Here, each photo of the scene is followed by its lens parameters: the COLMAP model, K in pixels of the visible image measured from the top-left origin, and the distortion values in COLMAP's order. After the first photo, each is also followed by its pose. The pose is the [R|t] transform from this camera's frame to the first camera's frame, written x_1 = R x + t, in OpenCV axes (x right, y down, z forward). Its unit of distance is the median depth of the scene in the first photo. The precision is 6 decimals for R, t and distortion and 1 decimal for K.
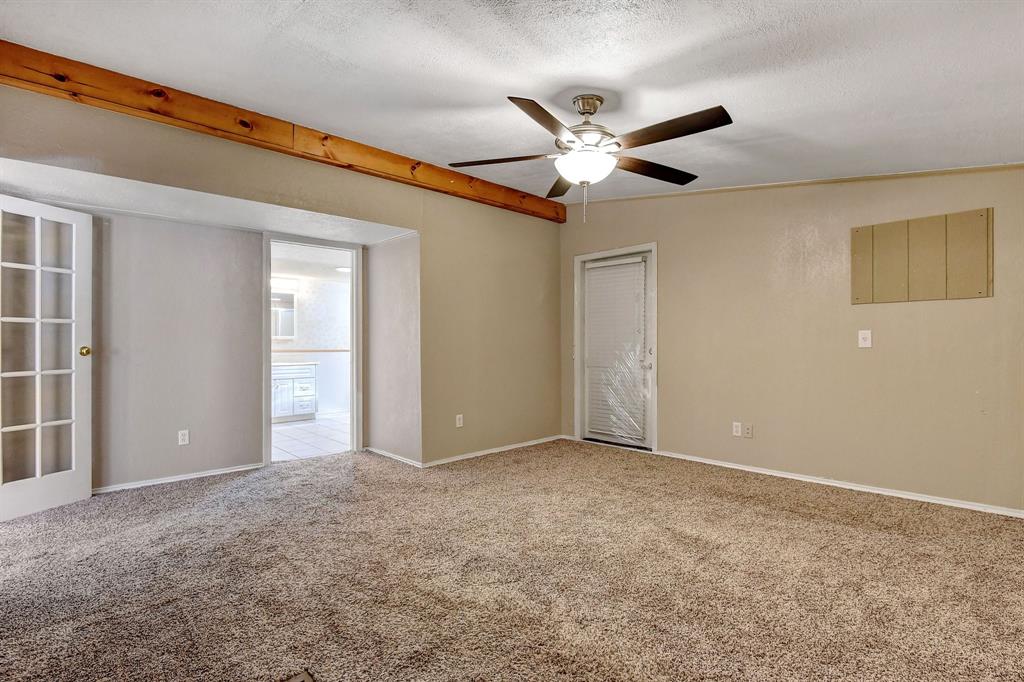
lens RADIAL K [[488.0, 0, 512.4], [0, 488.0, 343.4], [0, 0, 1]] dist [-0.002926, -0.013898]
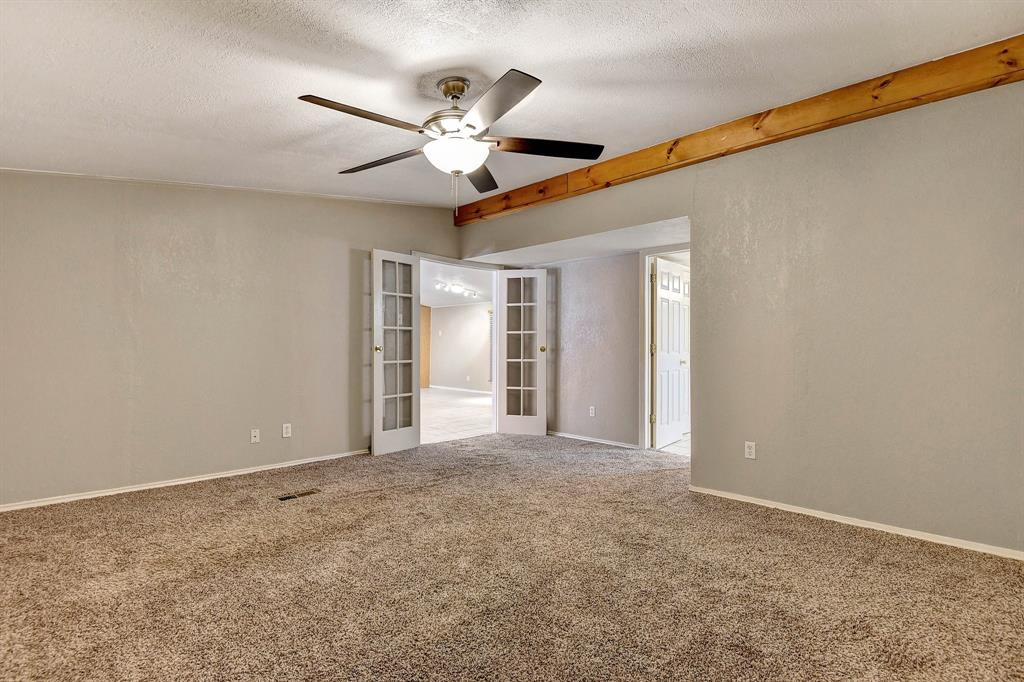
lens RADIAL K [[488.0, 0, 512.4], [0, 488.0, 343.4], [0, 0, 1]] dist [-0.002926, -0.013898]
pose [[0.027479, -0.003710, -0.999615, 0.872530], [-0.006267, 0.999973, -0.003884, 0.002908], [0.999603, 0.006371, 0.027455, 0.868677]]
